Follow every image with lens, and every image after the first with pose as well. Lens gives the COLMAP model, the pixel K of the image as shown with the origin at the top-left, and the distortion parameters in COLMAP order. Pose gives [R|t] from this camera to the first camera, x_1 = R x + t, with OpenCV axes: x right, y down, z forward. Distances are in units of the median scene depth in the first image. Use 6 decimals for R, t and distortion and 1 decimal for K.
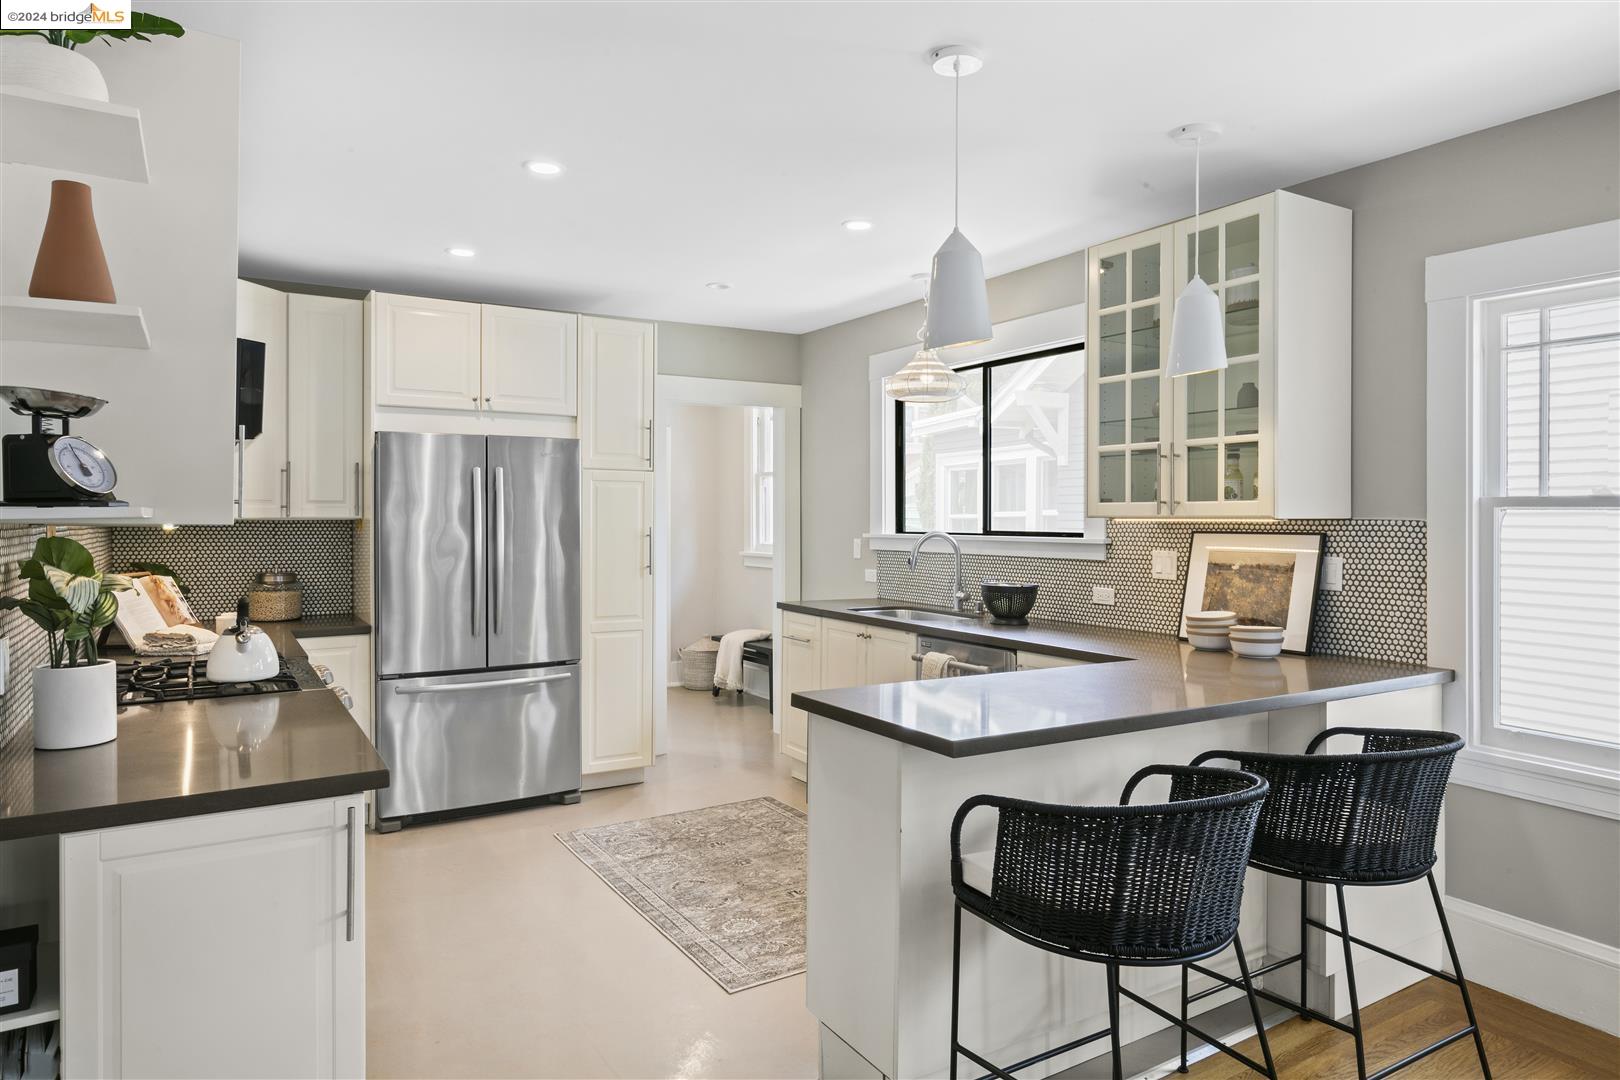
lens RADIAL K [[1005.7, 0, 811.2], [0, 1005.7, 530.7], [0, 0, 1]] dist [-0.004059, -0.000173]
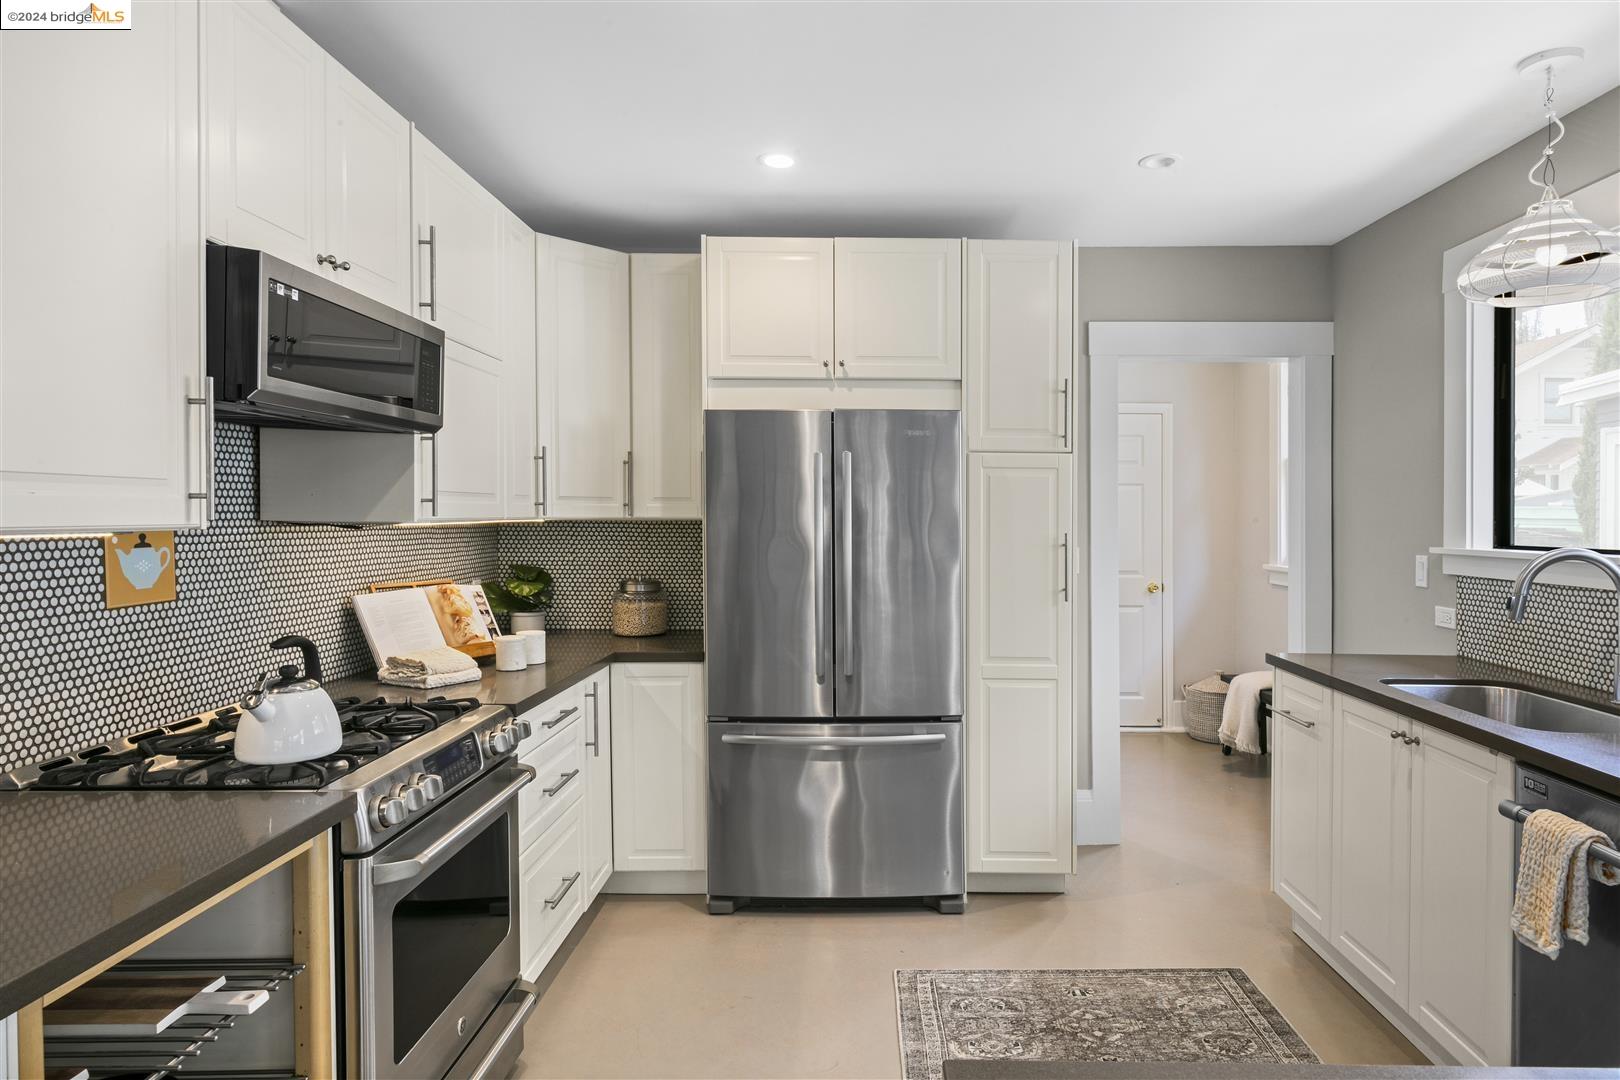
lens RADIAL K [[954.1, 0, 869.3], [0, 954.1, 517.9], [0, 0, 1]] dist [0.003473, -0.001087]
pose [[0.859313, 0.004544, -0.511429, 0.063715], [-0.009666, 0.999926, -0.007356, -0.008325], [0.511358, 0.011265, 0.859294, 0.382552]]
